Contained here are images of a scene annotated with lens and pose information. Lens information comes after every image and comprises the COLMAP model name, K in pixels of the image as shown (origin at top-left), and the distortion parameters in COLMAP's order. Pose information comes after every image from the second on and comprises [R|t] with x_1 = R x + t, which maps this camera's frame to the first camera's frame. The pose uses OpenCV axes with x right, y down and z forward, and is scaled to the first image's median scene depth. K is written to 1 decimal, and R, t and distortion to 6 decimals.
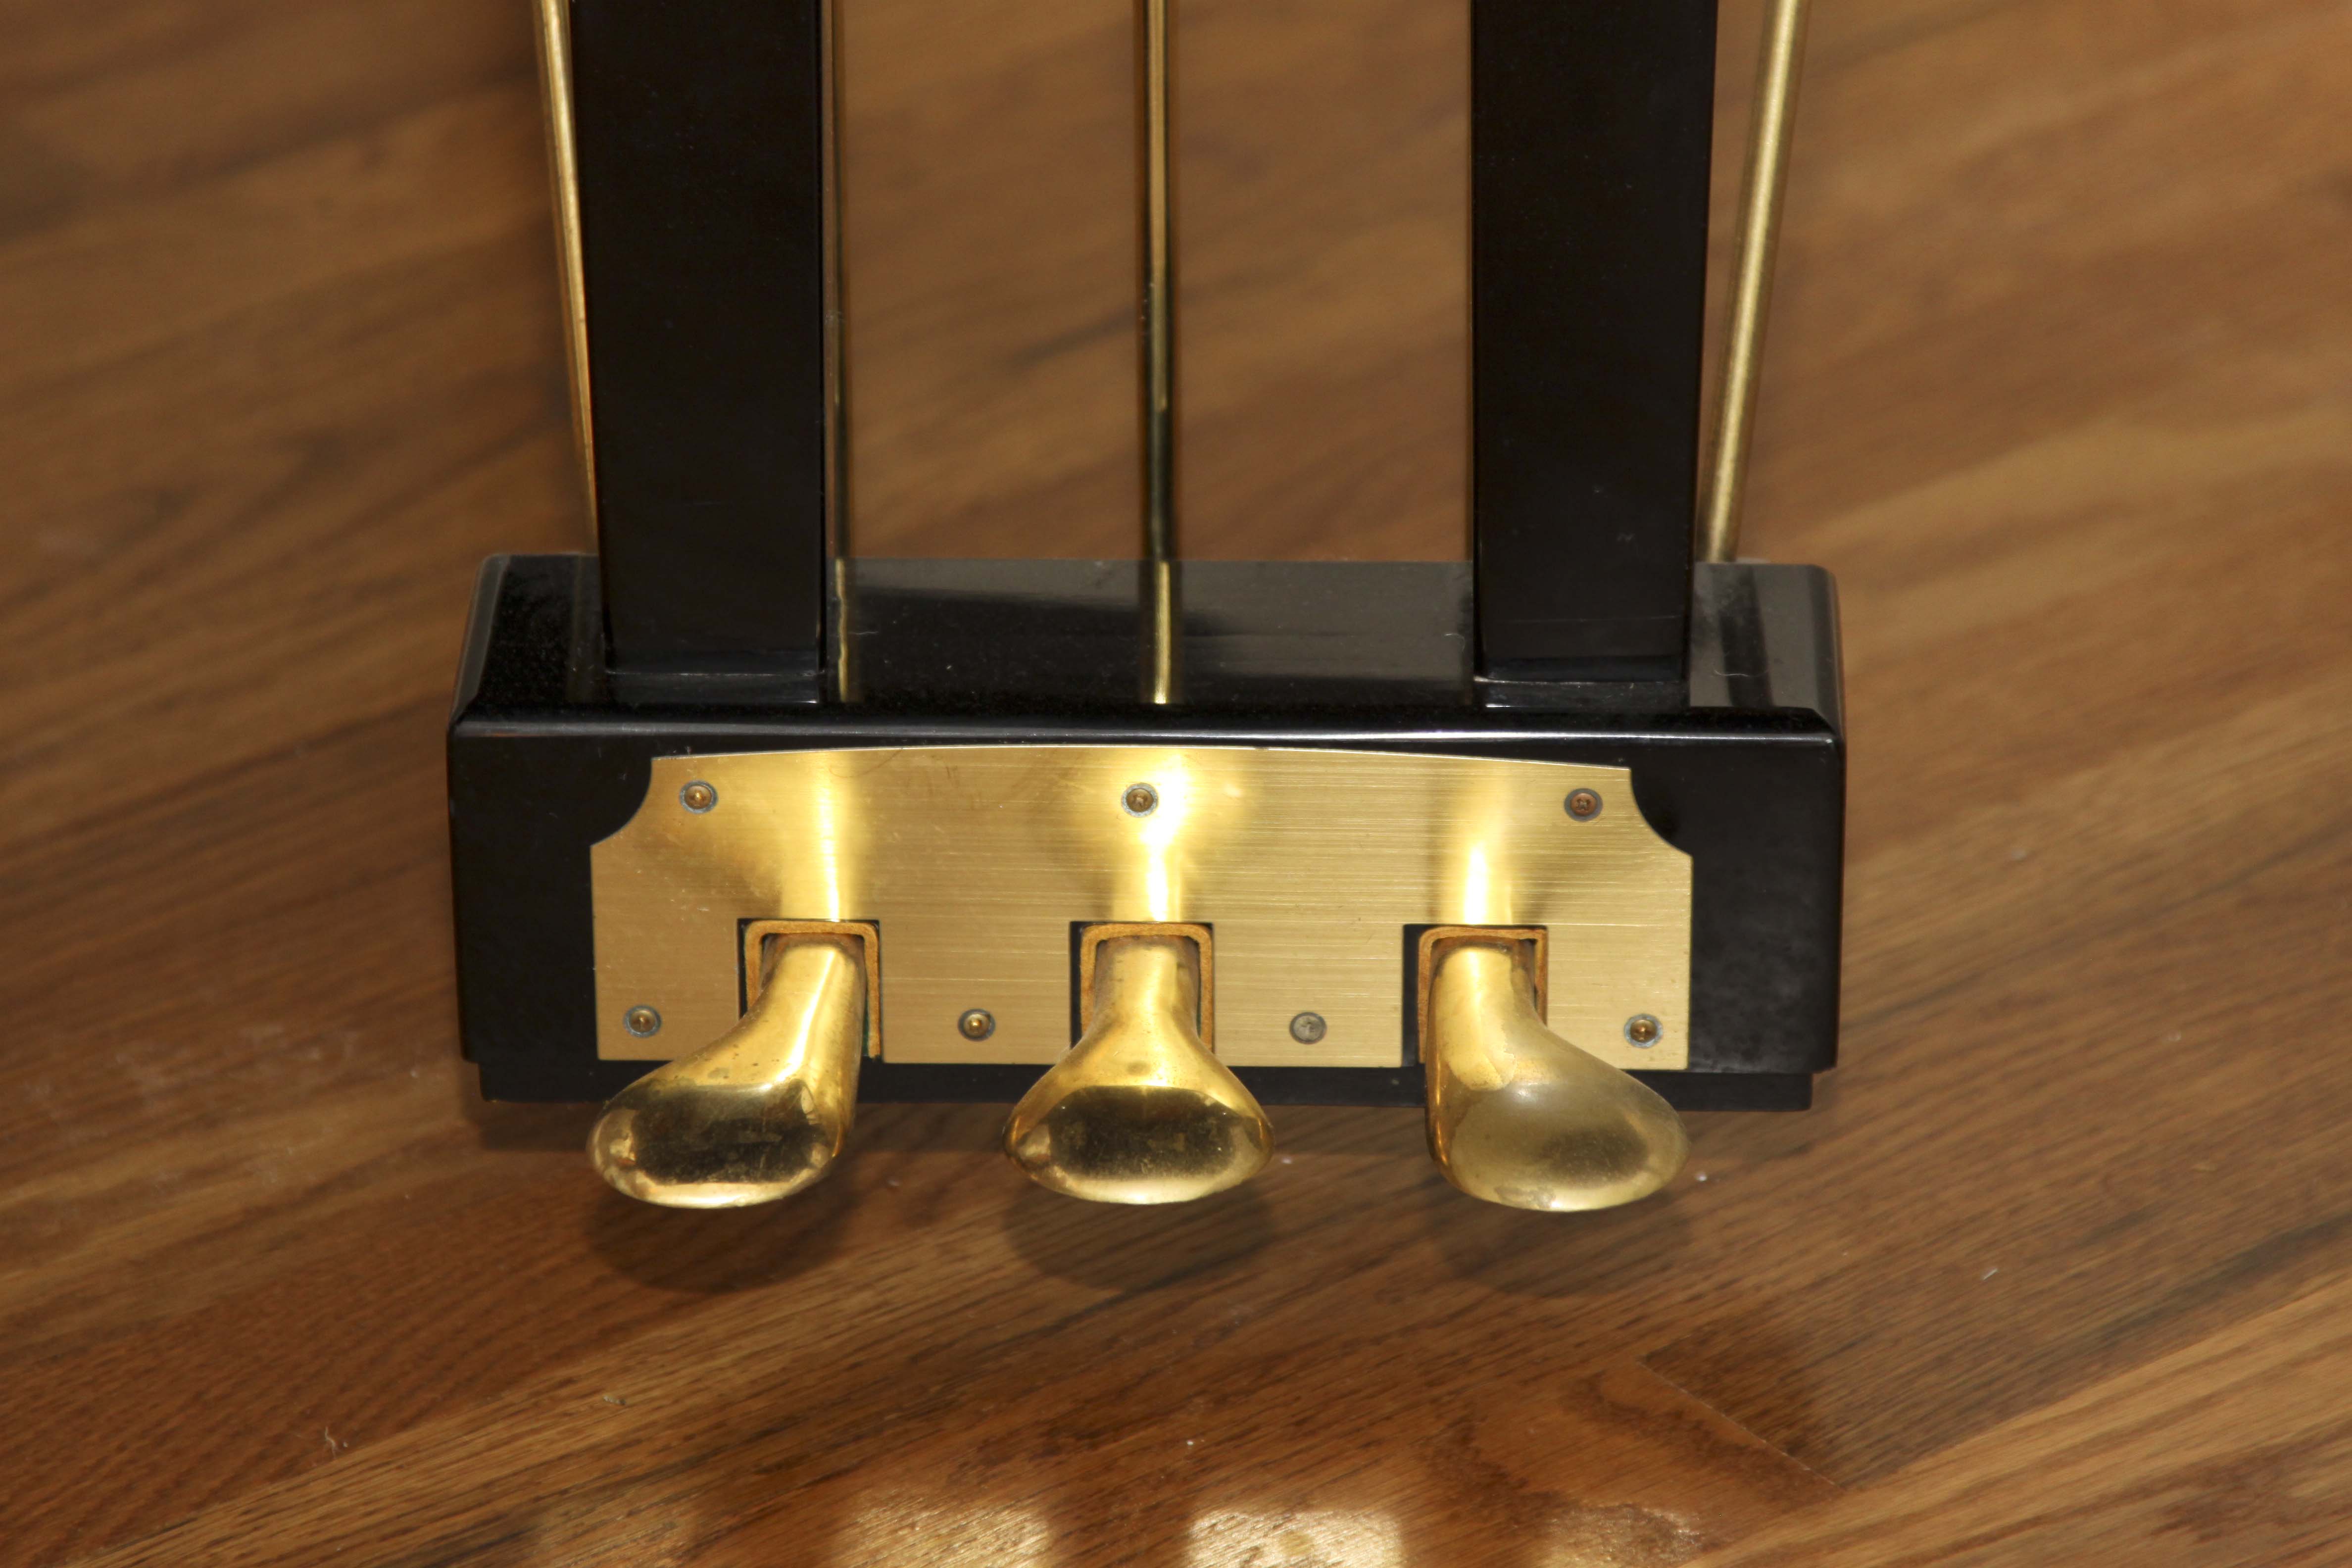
lens RADIAL K [[10110.3, 0, 1154.9], [0, 10110.3, 778.2], [0, 0, 1]] dist [0.576727, 0.000000]
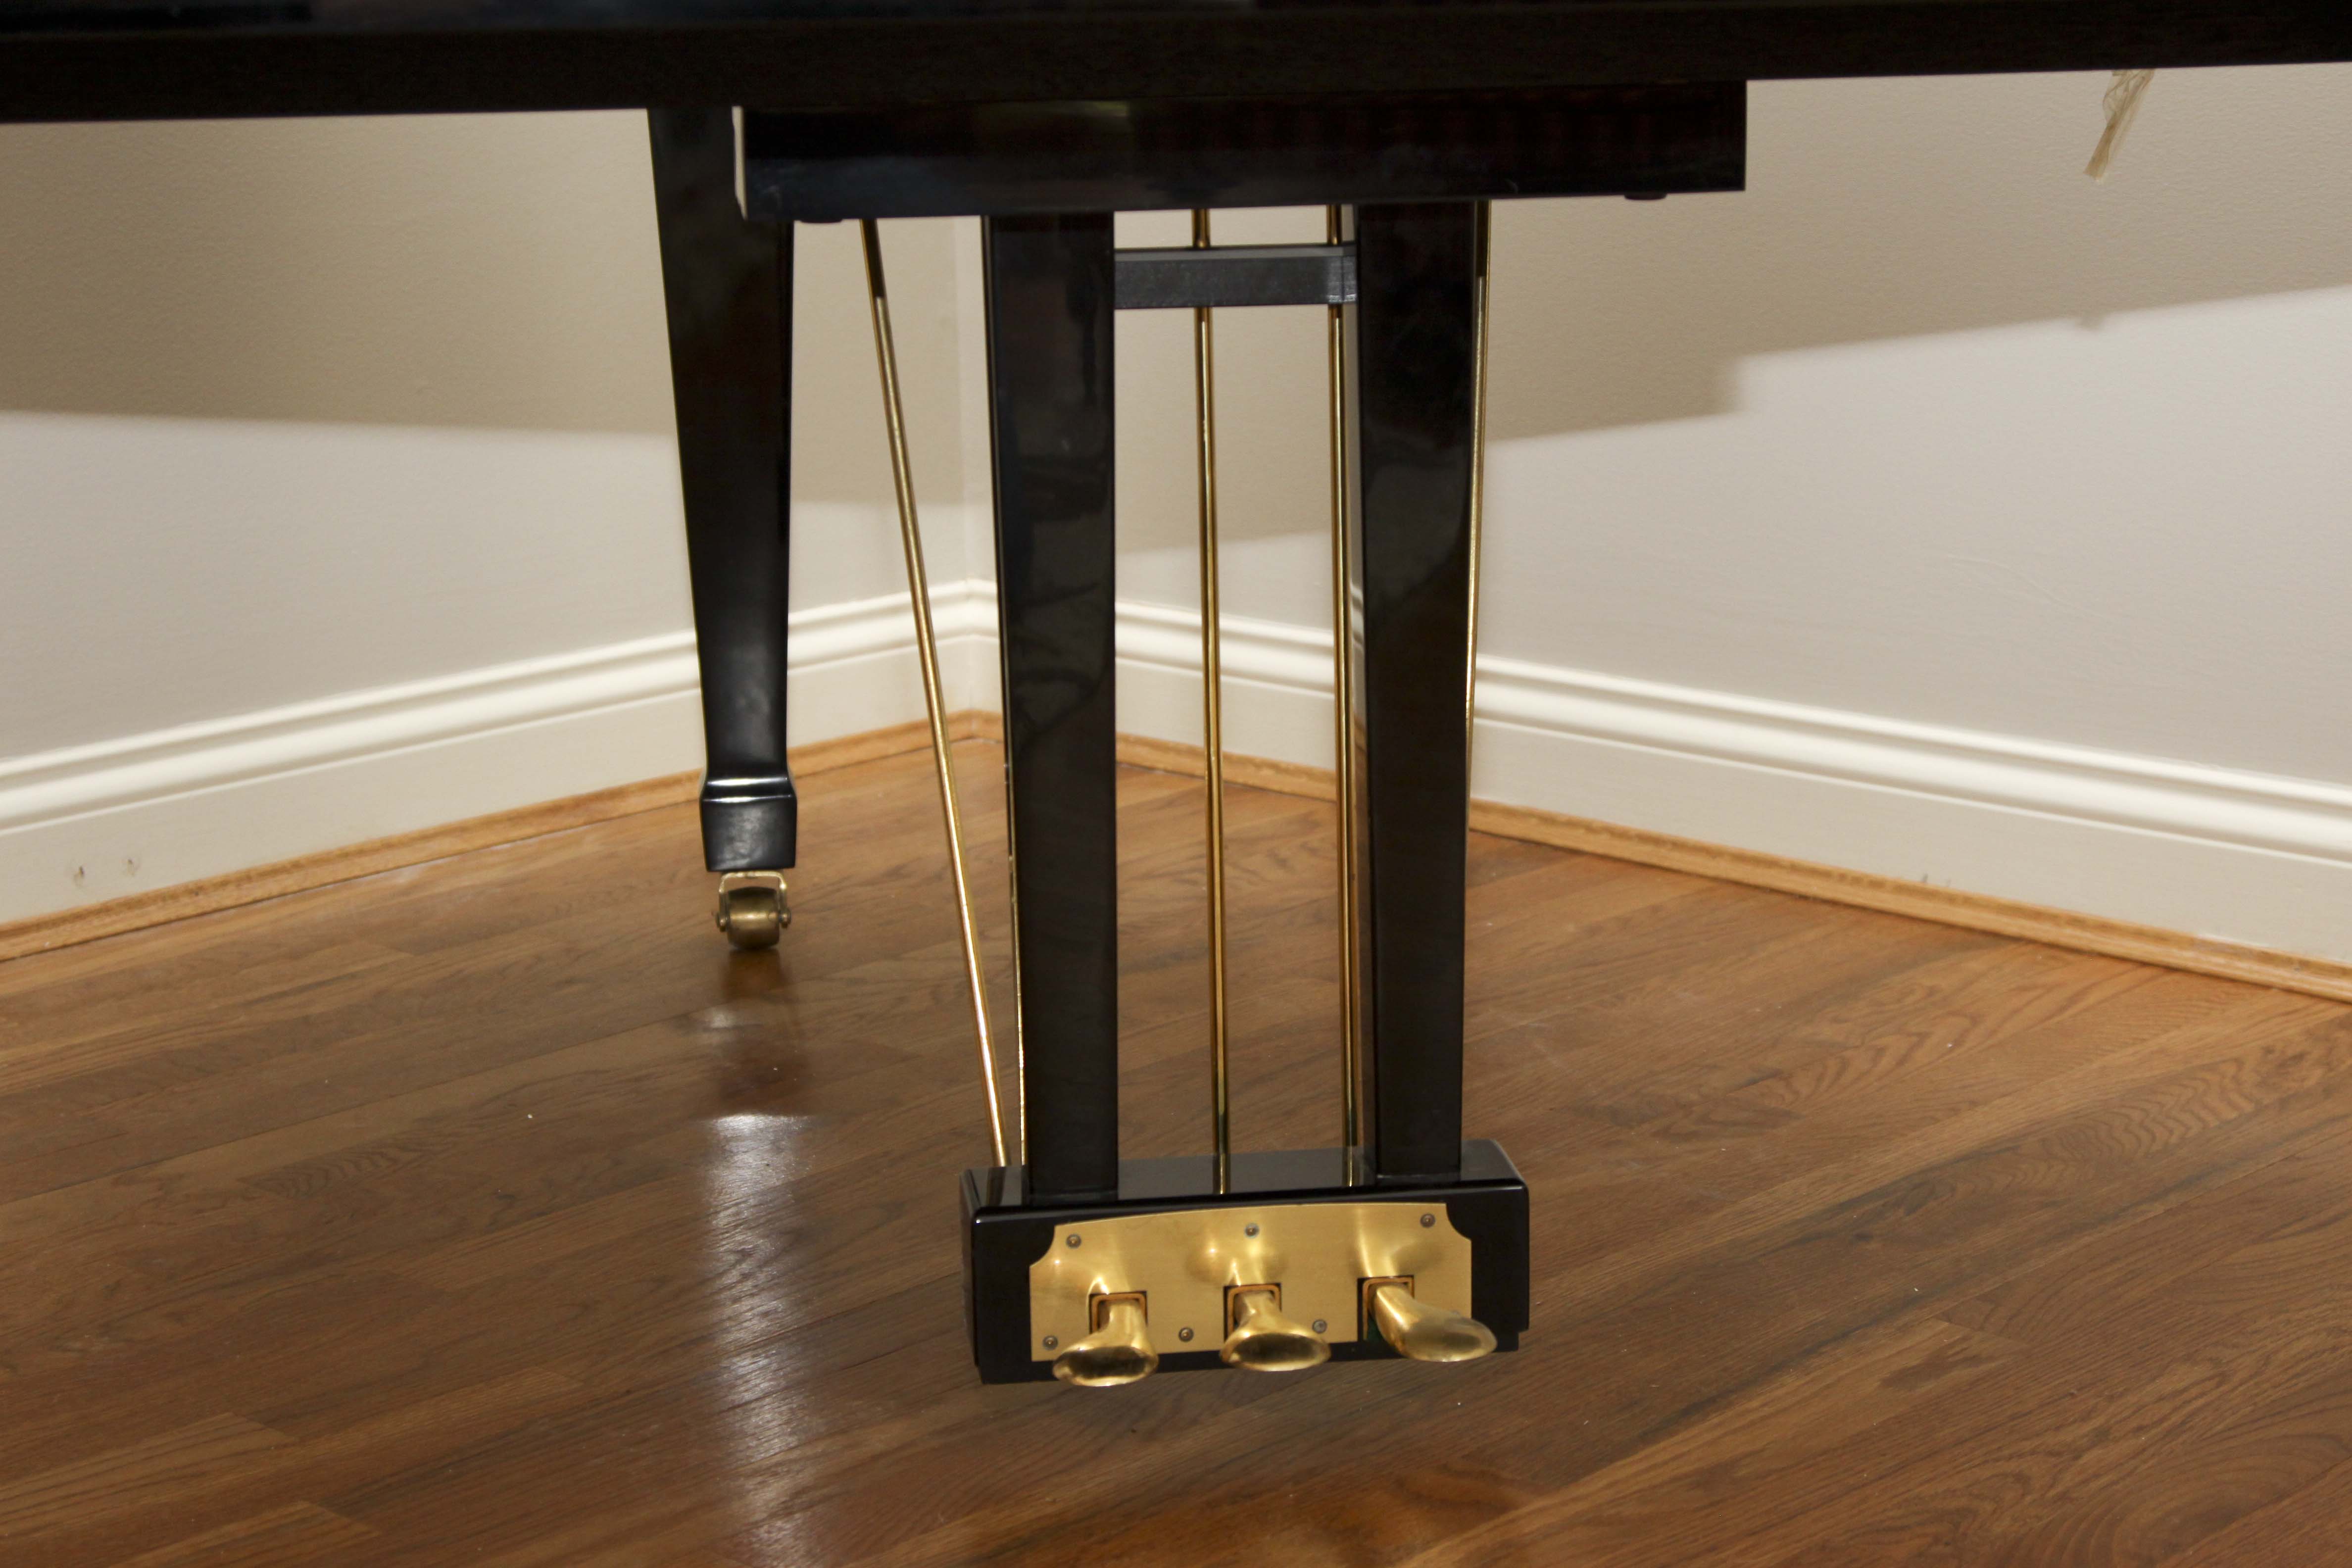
lens RADIAL K [[4249.7, 0, 1191.3], [0, 4249.7, 789.6], [0, 0, 1]] dist [0.070796, 0.000000]
pose [[0.987459, -0.047178, 0.150663, -0.166246], [0.085274, 0.962508, -0.257500, 0.163677], [-0.132866, 0.267119, 0.954460, -0.018763]]
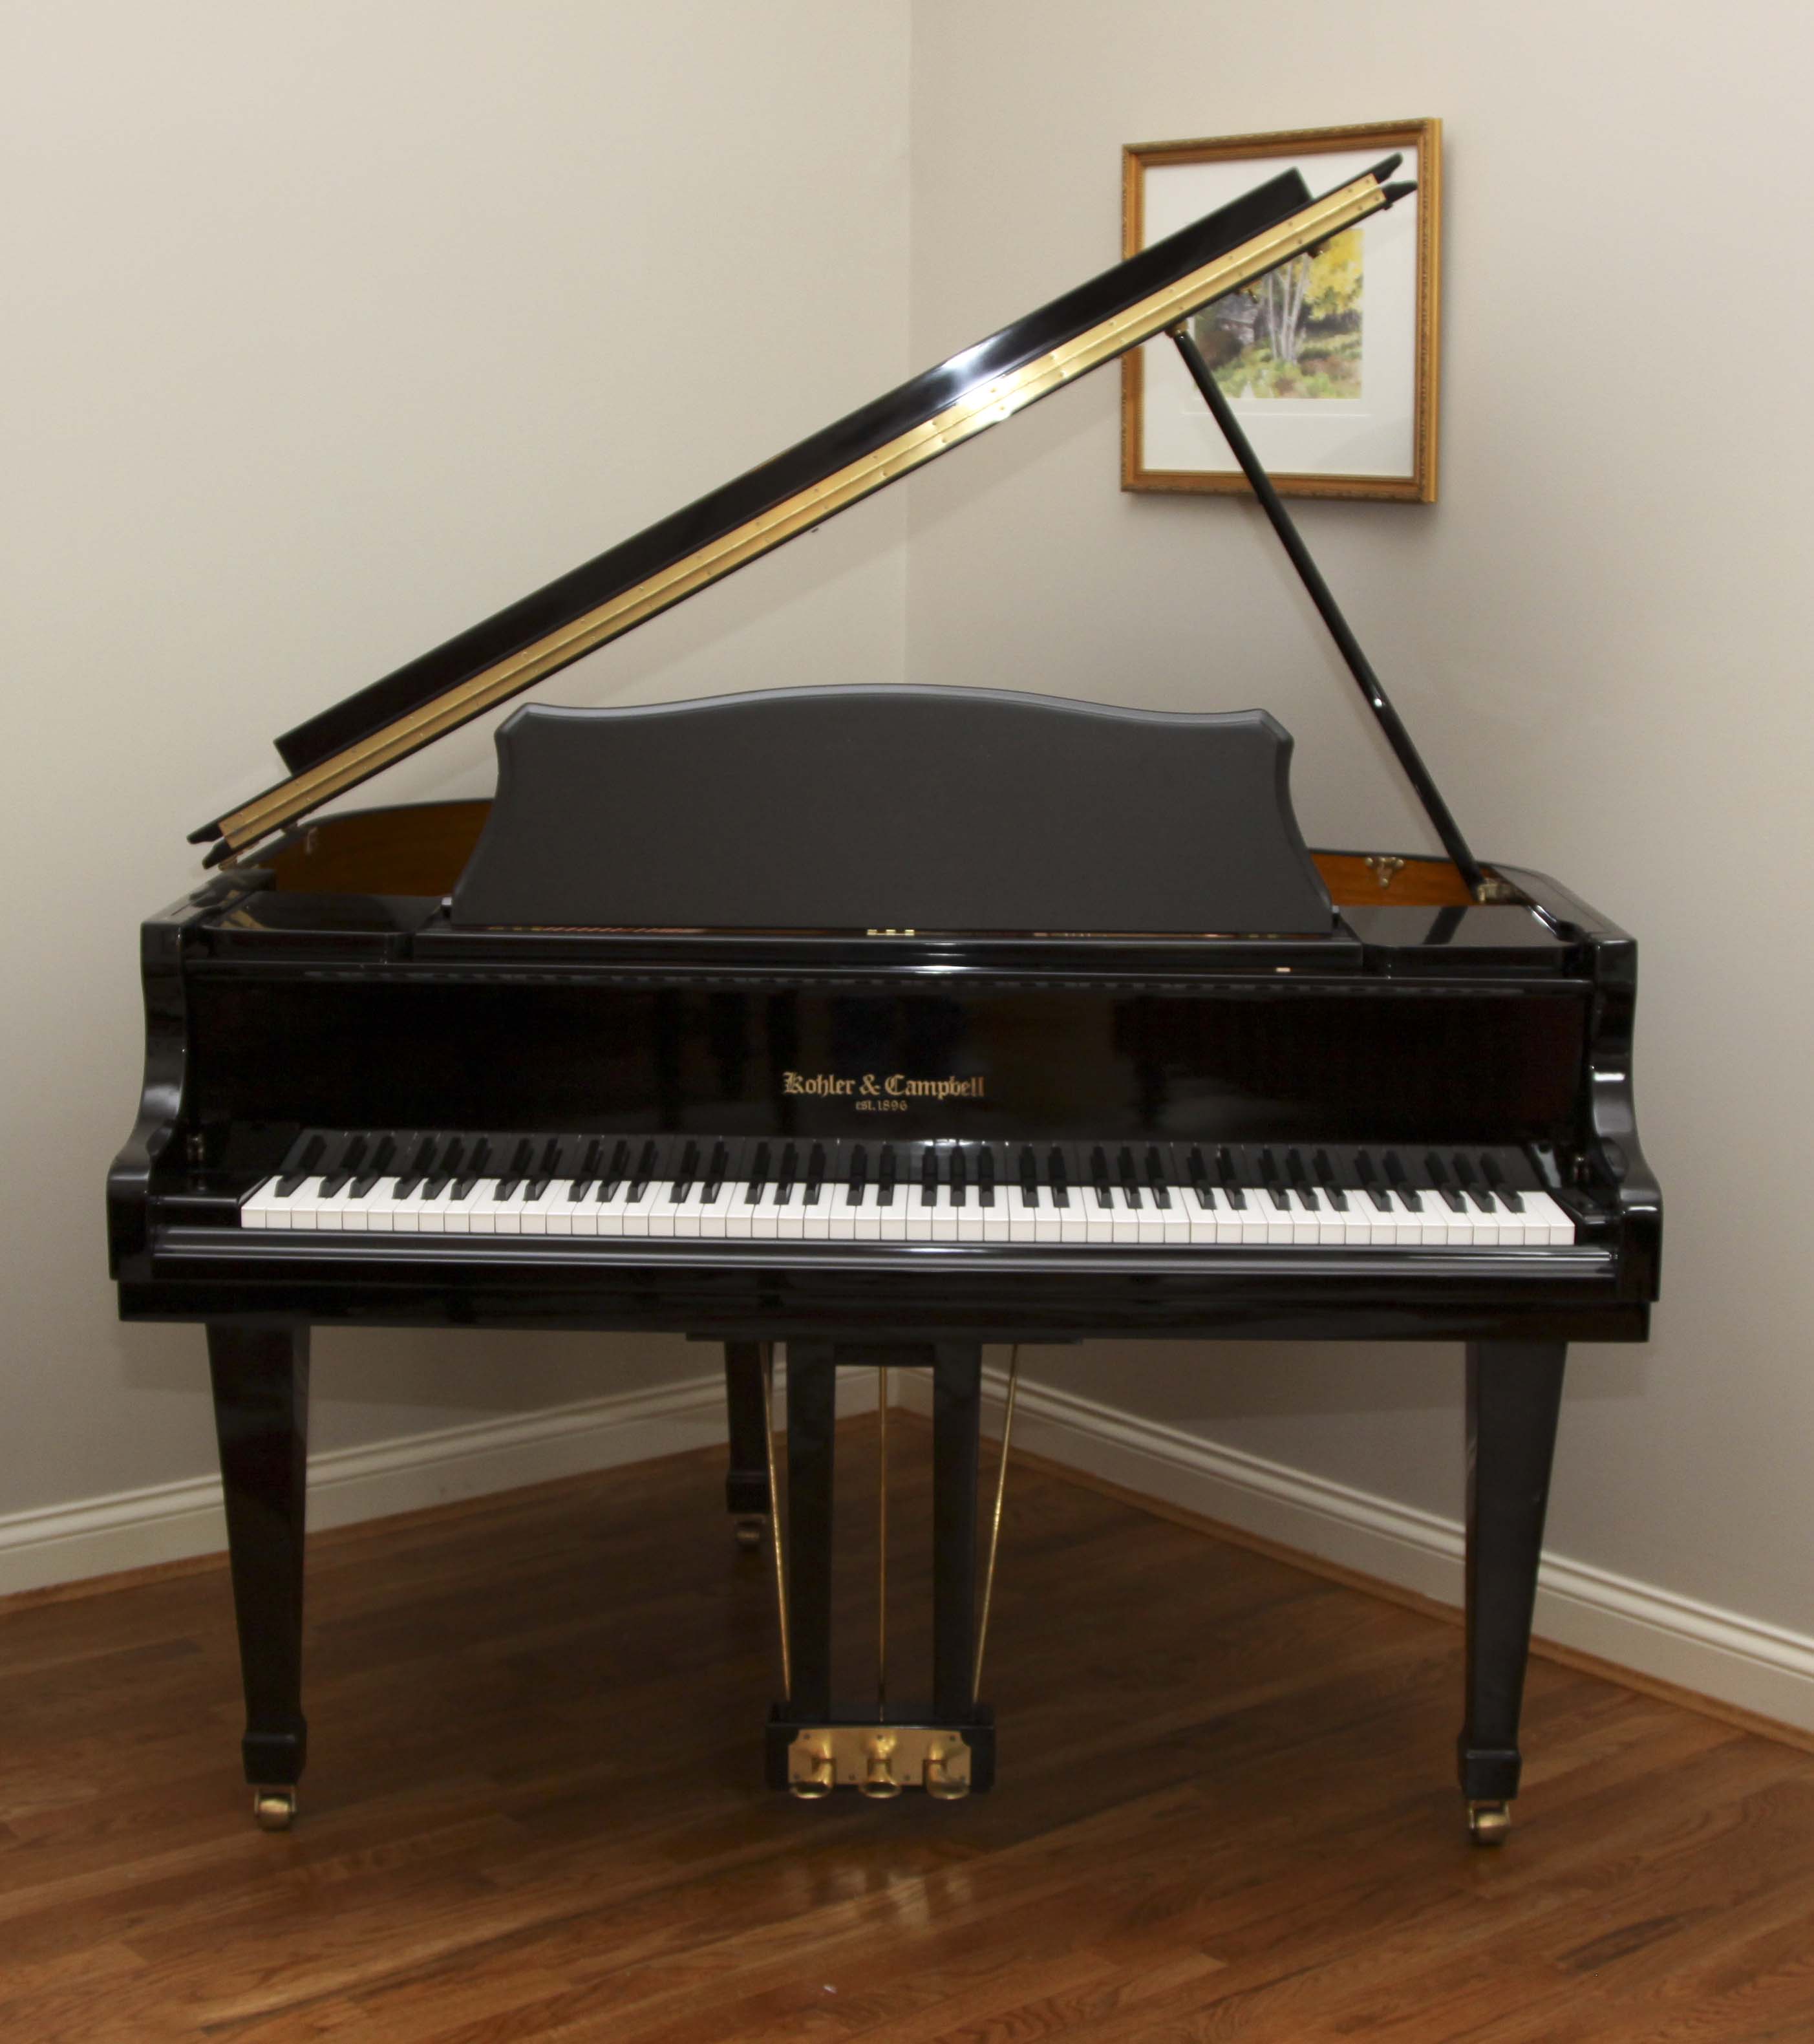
lens RADIAL K [[3125.5, 0, 910.9], [0, 3125.5, 1062.9], [0, 0, 1]] dist [-0.120355, 0.000000]
pose [[0.999568, 0.010837, 0.027318, -0.037660], [-0.001689, 0.949178, -0.314736, 0.203355], [-0.029340, 0.314554, 0.948786, -0.888443]]
